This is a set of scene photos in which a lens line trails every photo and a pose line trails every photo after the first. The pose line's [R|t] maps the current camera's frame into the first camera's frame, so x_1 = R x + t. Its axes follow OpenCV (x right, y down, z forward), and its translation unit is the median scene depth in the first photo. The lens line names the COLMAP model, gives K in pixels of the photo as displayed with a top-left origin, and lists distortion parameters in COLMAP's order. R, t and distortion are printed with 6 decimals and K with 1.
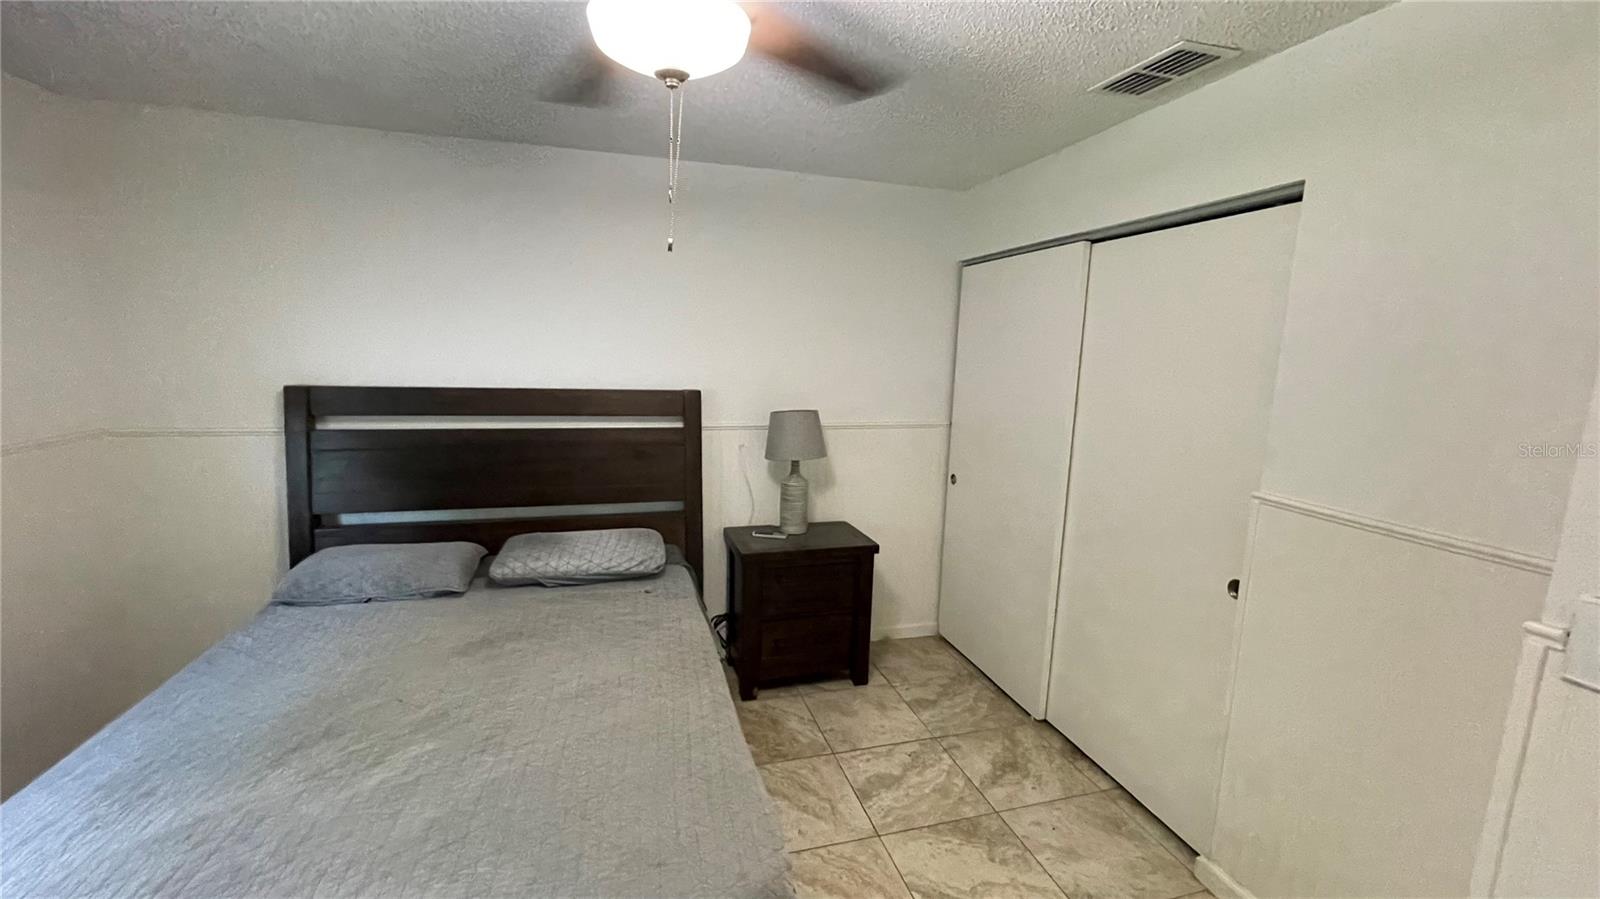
lens RADIAL K [[645.0, 0, 798.2], [0, 645.0, 443.9], [0, 0, 1]] dist [-0.007160, 0.003914]
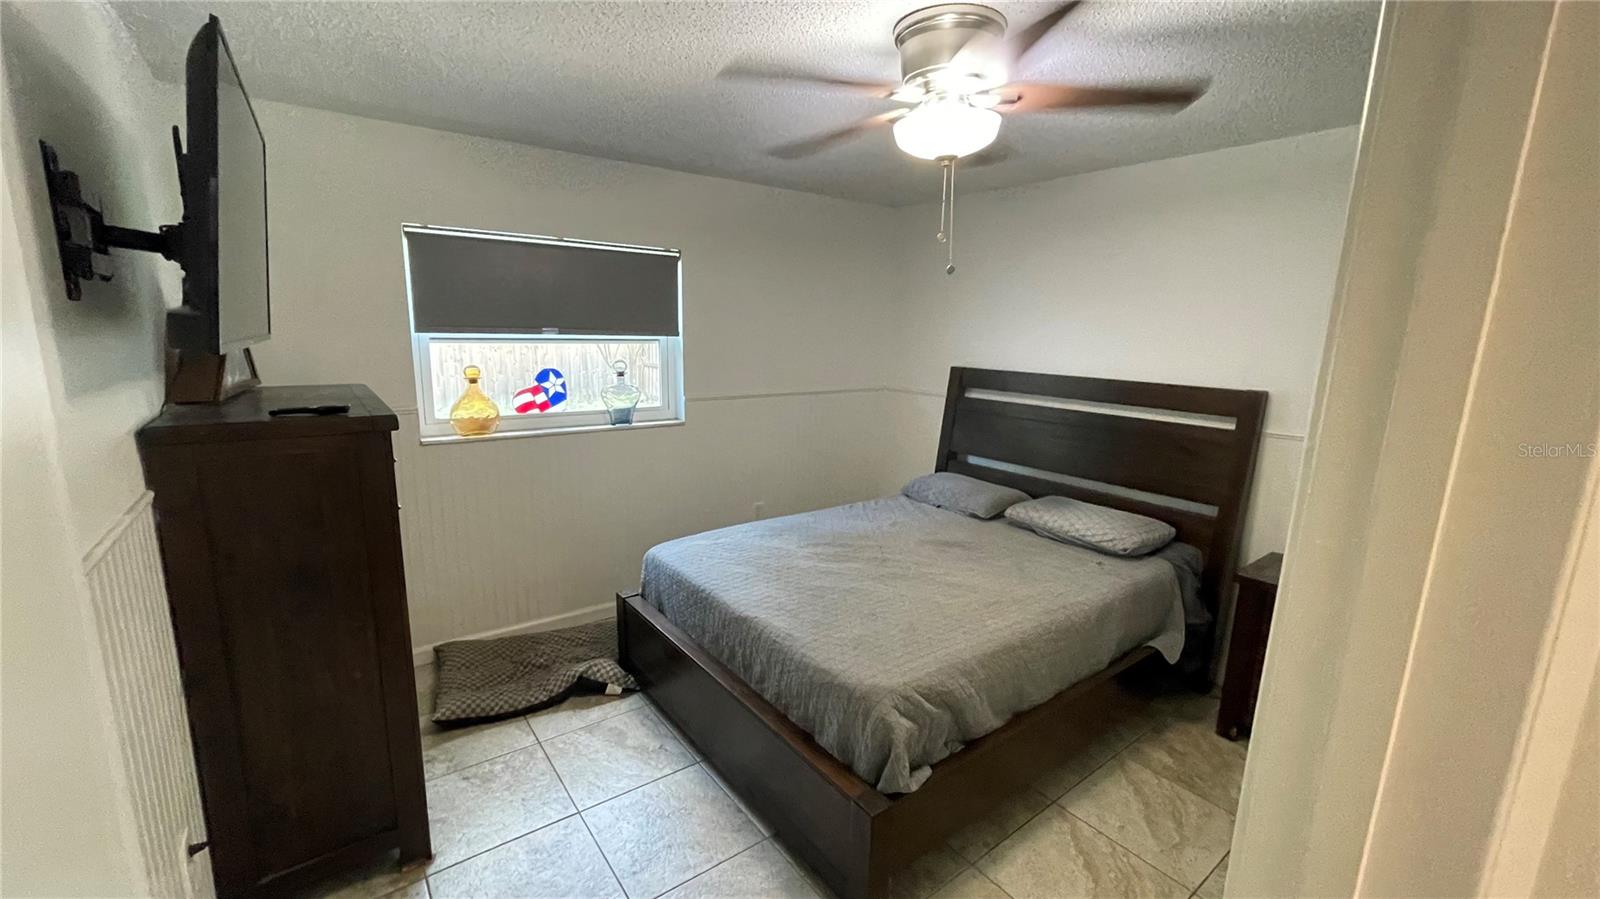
lens RADIAL K [[645.0, 0, 792.9], [0, 645.0, 445.1], [0, 0, 1]] dist [-0.007160, 0.003914]
pose [[0.357528, 0.149173, -0.921912, 0.552406], [-0.150000, 0.983517, 0.100969, -0.002641], [0.921777, 0.102188, 0.374011, 0.083321]]
